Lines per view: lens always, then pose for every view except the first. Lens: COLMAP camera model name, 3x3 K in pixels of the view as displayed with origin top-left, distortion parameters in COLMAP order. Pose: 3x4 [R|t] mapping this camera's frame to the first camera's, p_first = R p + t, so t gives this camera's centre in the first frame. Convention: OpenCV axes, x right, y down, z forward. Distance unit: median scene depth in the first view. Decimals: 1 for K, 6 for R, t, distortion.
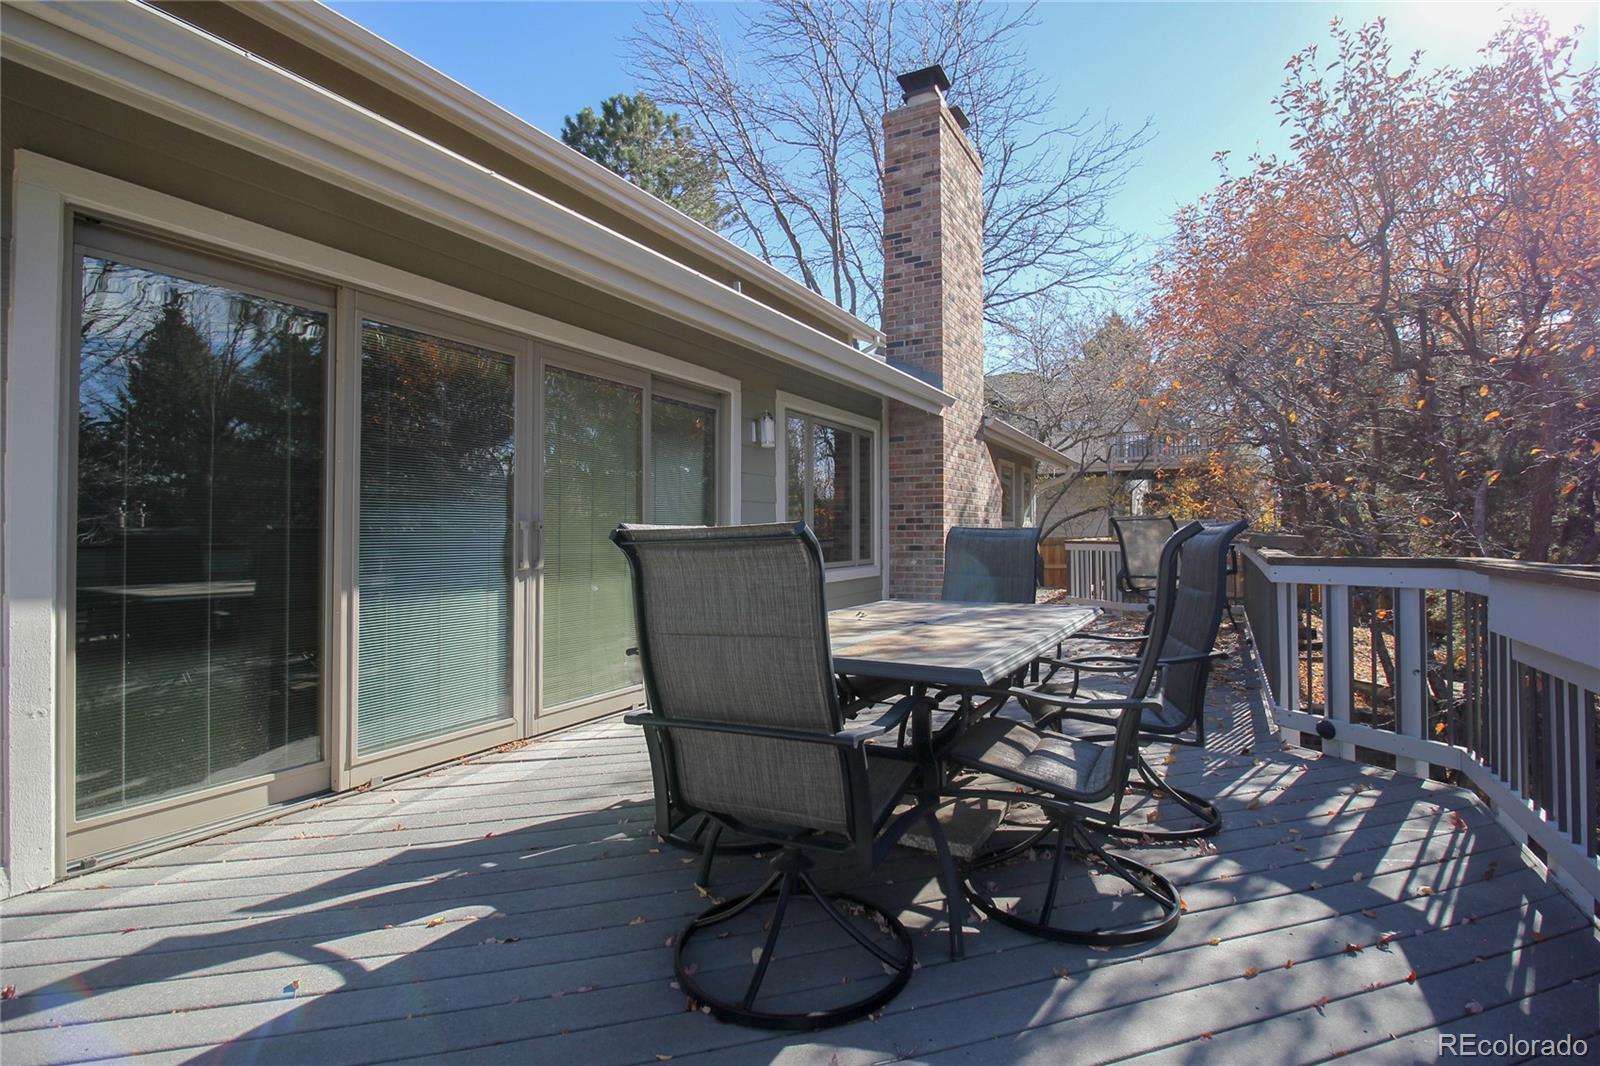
lens RADIAL K [[755.5, 0, 800.4], [0, 755.5, 526.4], [0, 0, 1]] dist [-0.027136, -0.001607]
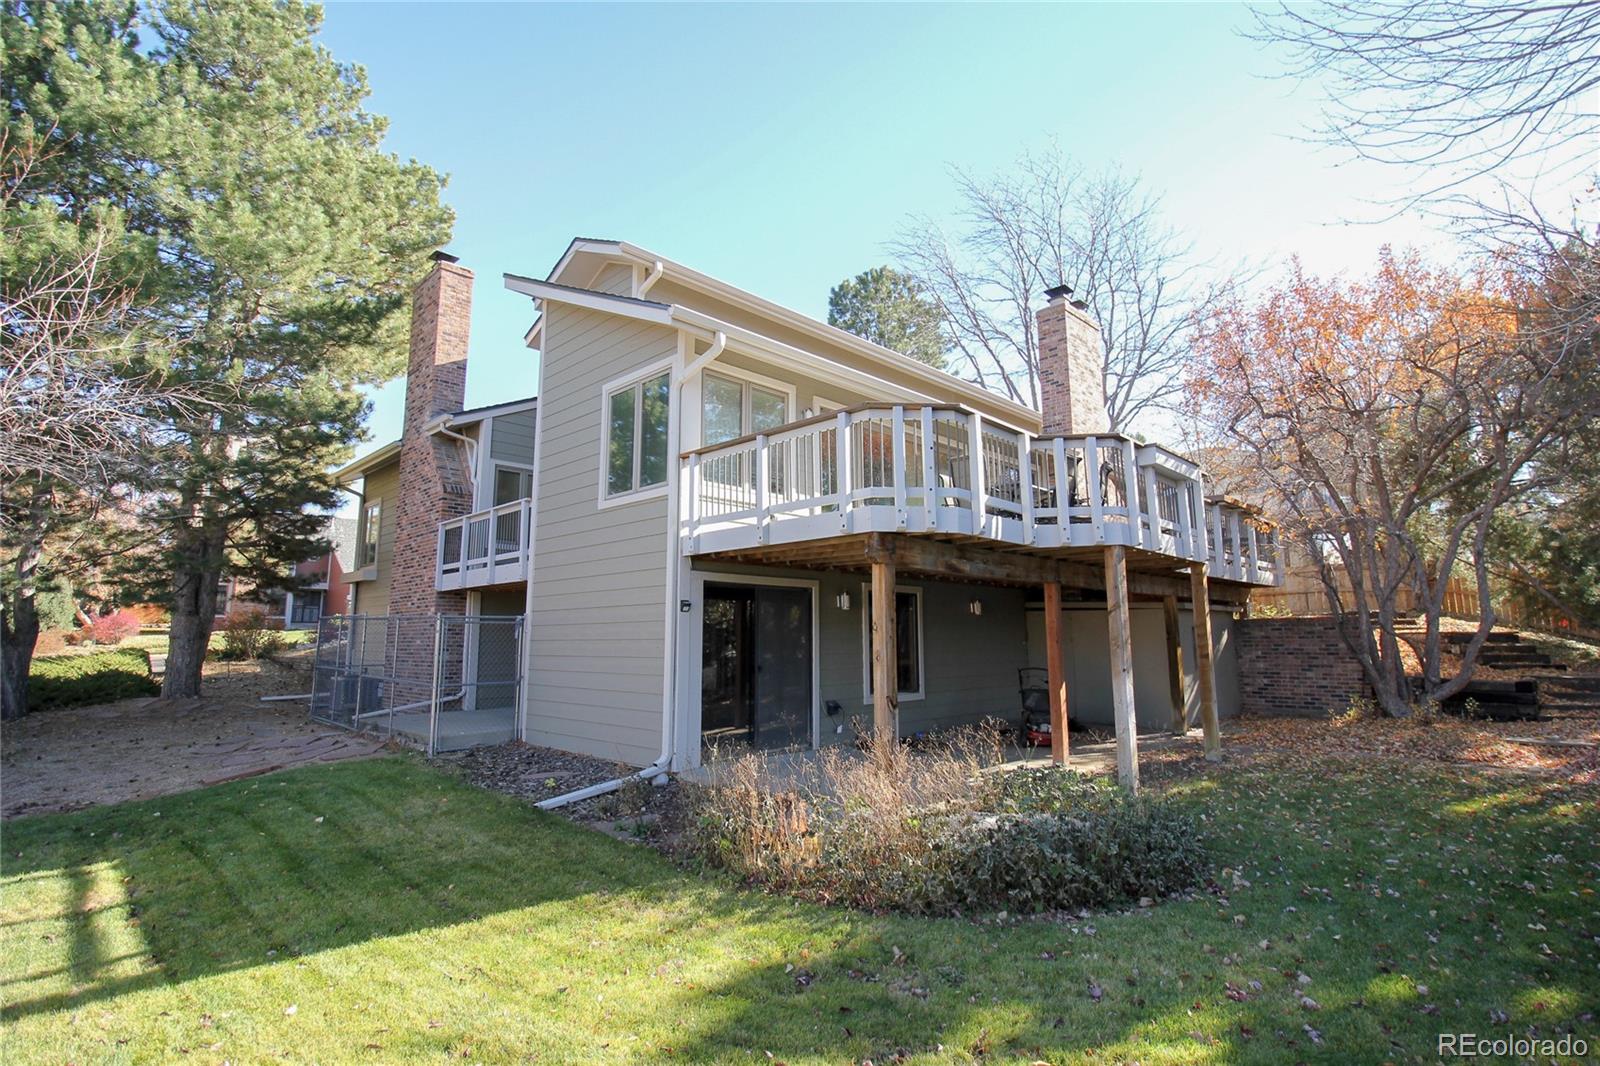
lens RADIAL K [[755.5, 0, 809.0], [0, 755.5, 533.1], [0, 0, 1]] dist [-0.027136, -0.001607]
pose [[0.961581, -0.029723, -0.272908, 0.024165], [-0.004434, 0.992310, -0.123694, 0.110641], [0.274486, 0.120152, 0.954055, -0.398499]]
